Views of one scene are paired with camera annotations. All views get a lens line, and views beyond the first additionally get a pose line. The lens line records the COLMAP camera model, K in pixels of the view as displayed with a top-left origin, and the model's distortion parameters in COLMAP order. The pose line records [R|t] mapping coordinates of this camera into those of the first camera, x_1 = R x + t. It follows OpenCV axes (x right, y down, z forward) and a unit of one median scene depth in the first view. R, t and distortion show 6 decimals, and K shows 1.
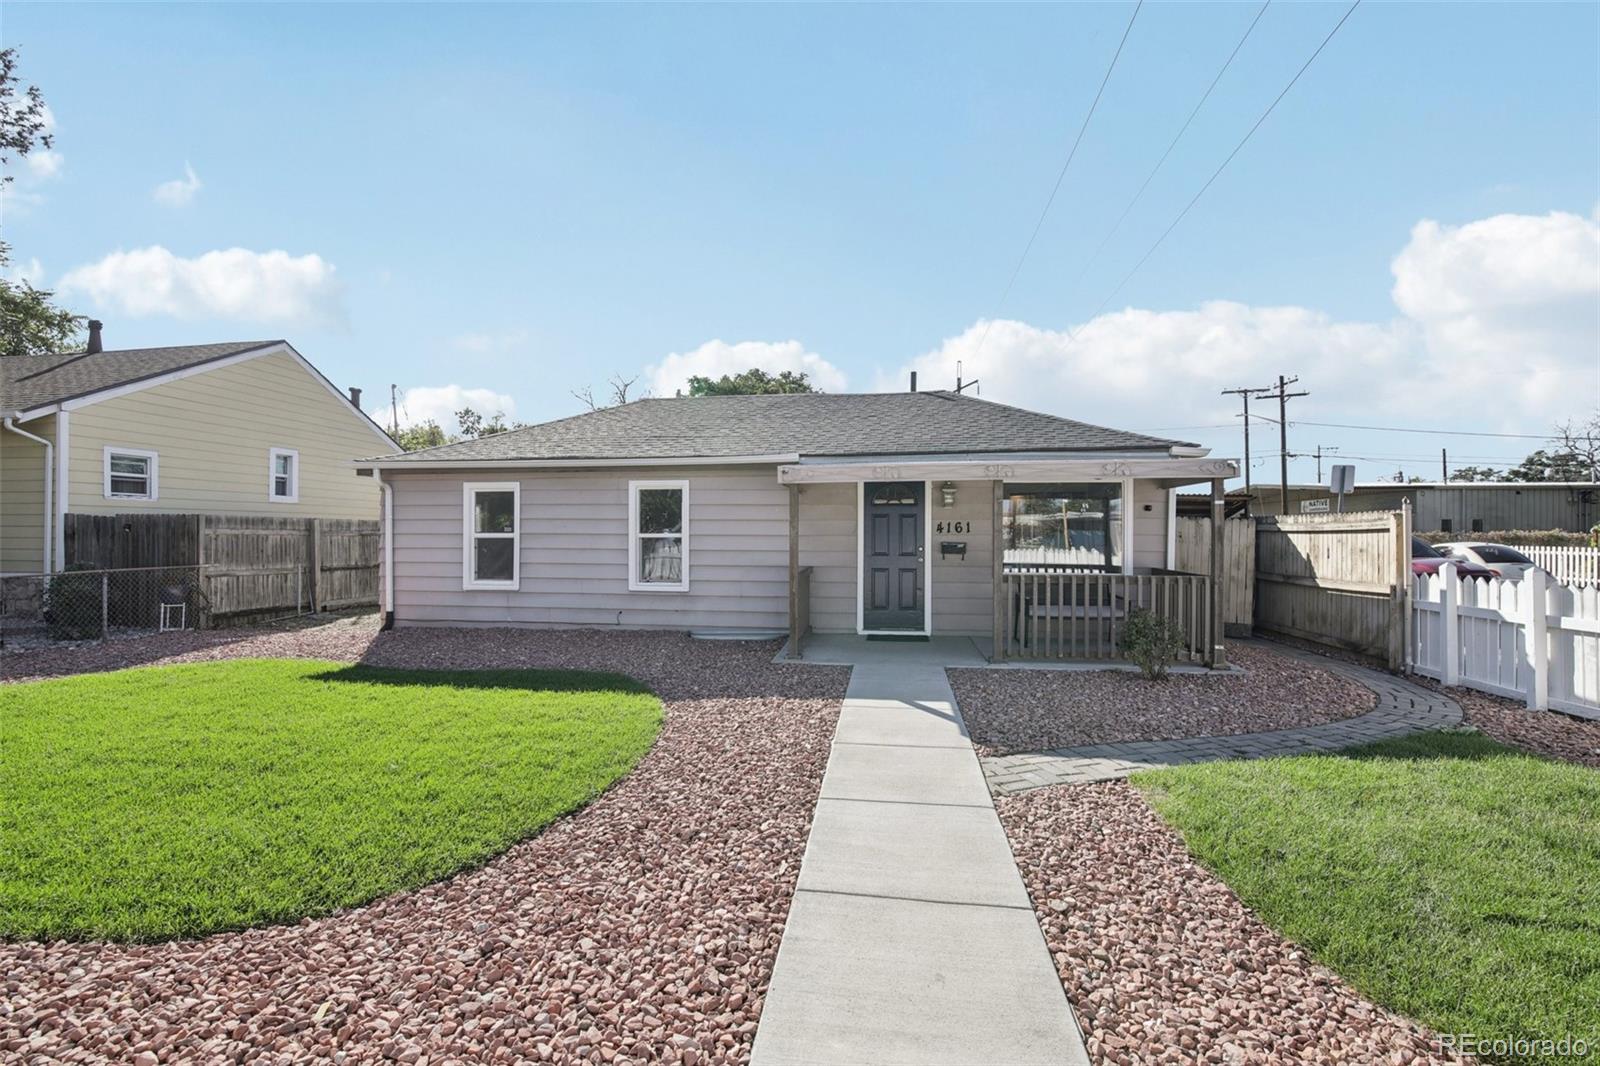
lens RADIAL K [[694.9, 0, 803.6], [0, 694.9, 531.2], [0, 0, 1]] dist [-0.007797, -0.004397]
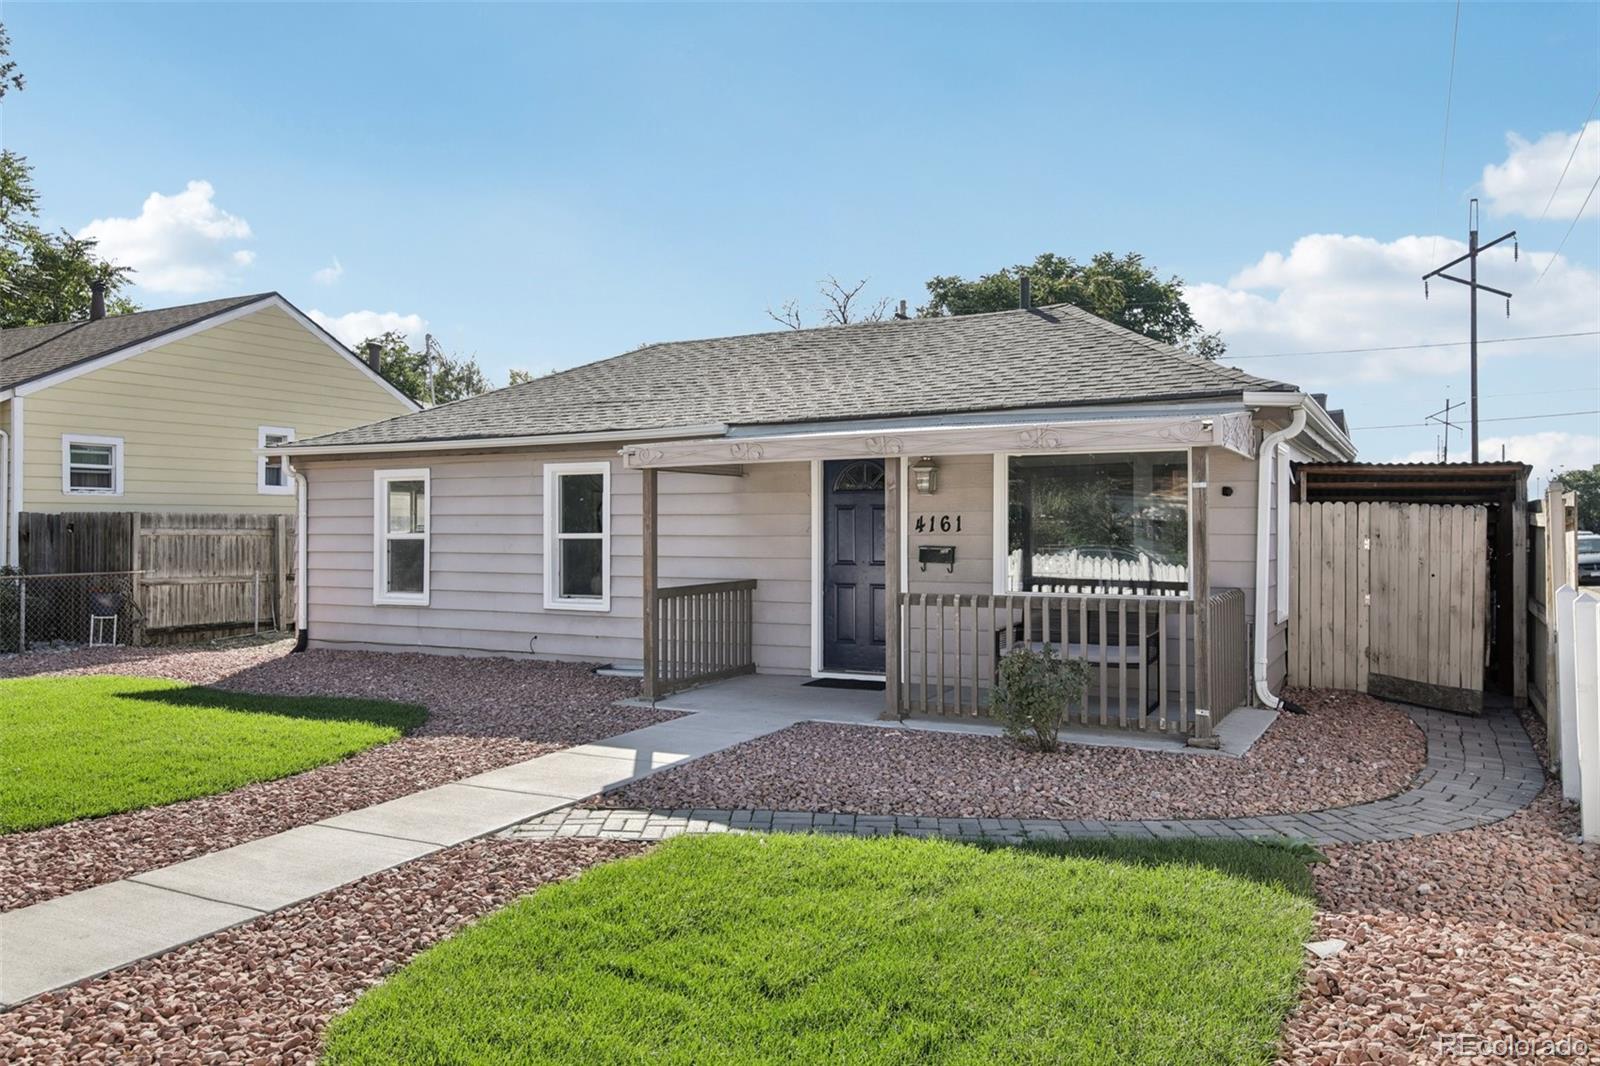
lens RADIAL K [[1162.9, 0, 816.4], [0, 1162.9, 522.3], [0, 0, 1]] dist [0.037897, -0.005935]
pose [[0.939156, -0.005250, -0.343451, 0.446257], [0.004798, 0.999986, -0.002168, -0.004553], [0.343457, 0.000388, 0.939168, -0.090922]]
